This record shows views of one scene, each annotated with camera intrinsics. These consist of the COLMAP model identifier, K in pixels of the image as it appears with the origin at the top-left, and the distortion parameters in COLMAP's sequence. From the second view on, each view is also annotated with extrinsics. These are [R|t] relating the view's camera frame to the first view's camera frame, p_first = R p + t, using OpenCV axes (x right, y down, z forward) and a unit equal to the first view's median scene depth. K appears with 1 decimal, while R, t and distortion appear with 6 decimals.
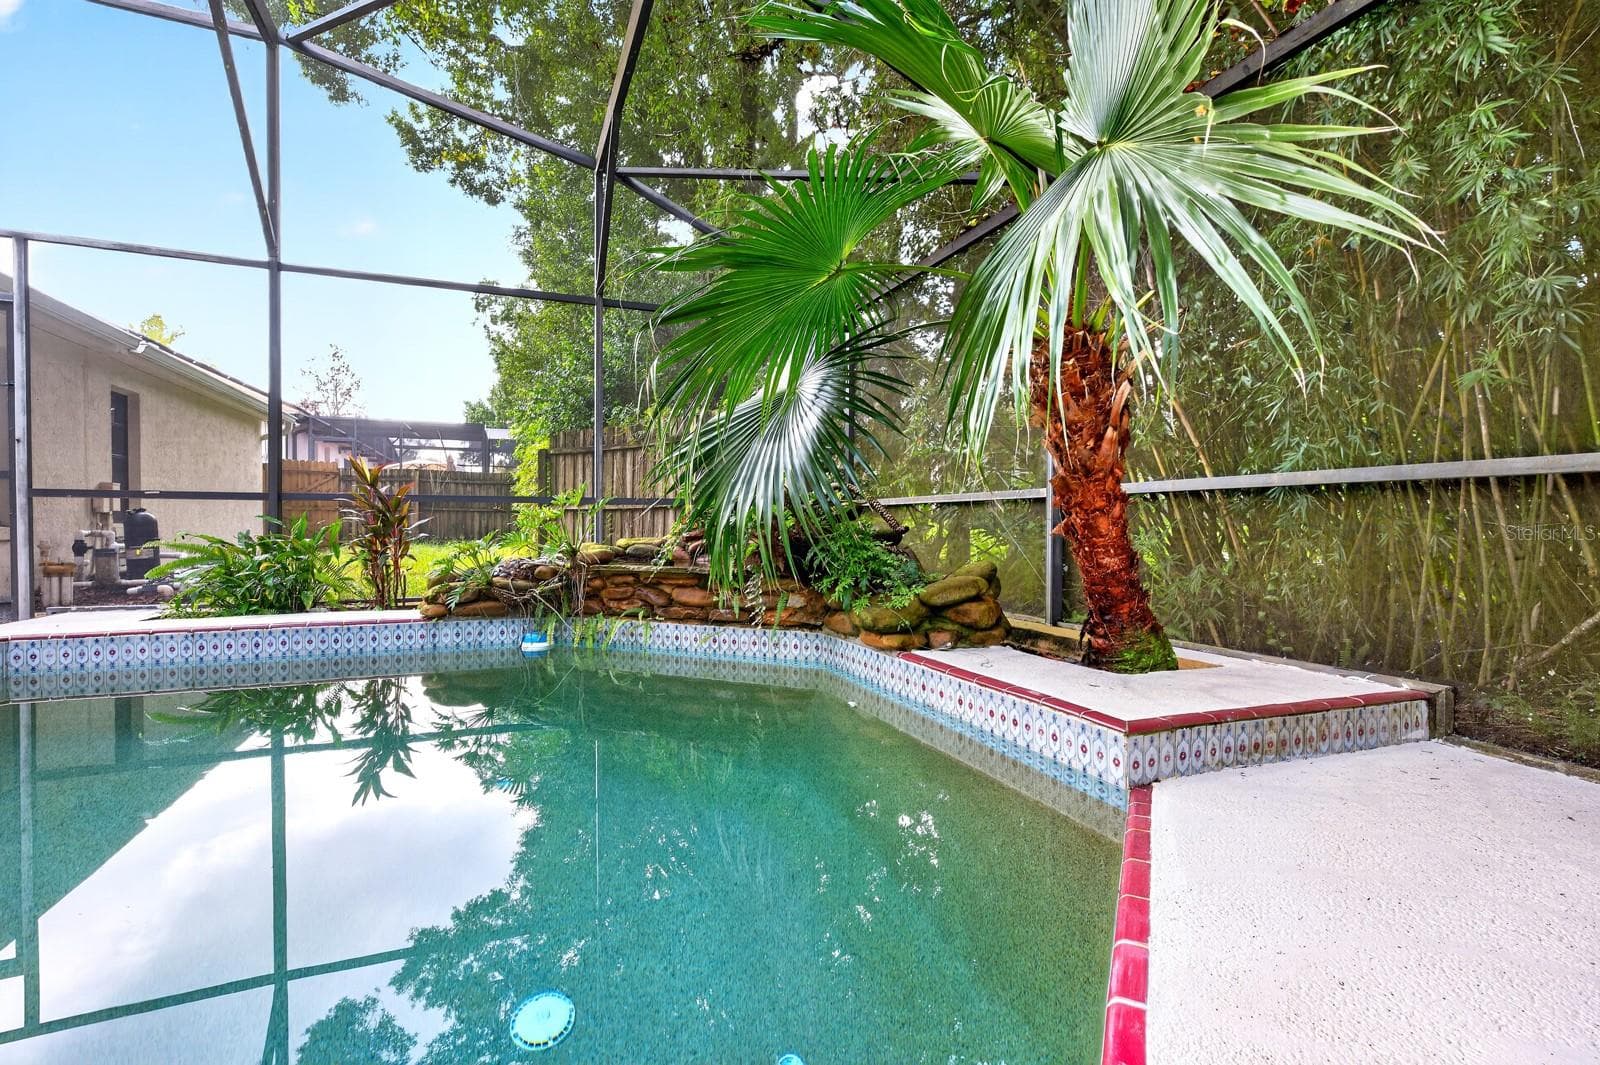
lens RADIAL K [[723.7, 0, 797.1], [0, 723.7, 531.6], [0, 0, 1]] dist [0.003665, 0.000108]
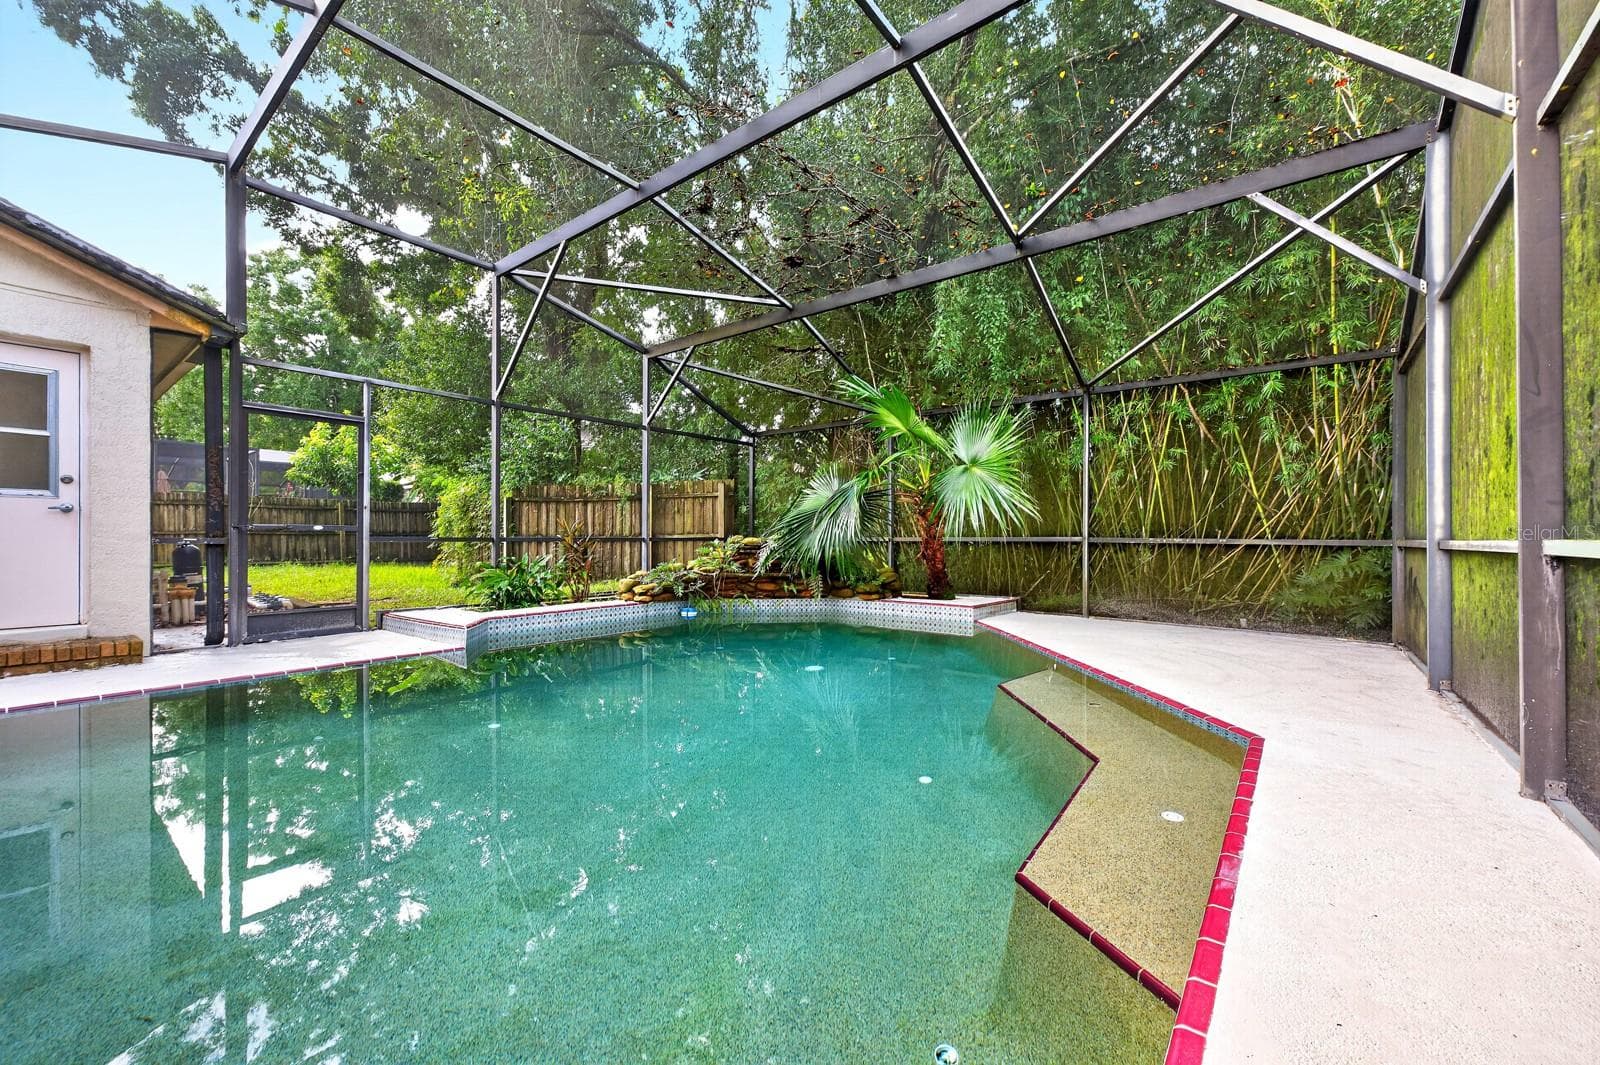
lens RADIAL K [[636.2, 0, 797.3], [0, 636.2, 535.2], [0, 0, 1]] dist [-0.005703, 0.001793]
pose [[0.868490, -0.000373, 0.495706, -1.053613], [0.006698, 0.999917, -0.010983, -0.049625], [-0.495661, 0.012858, 0.868421, -0.786736]]
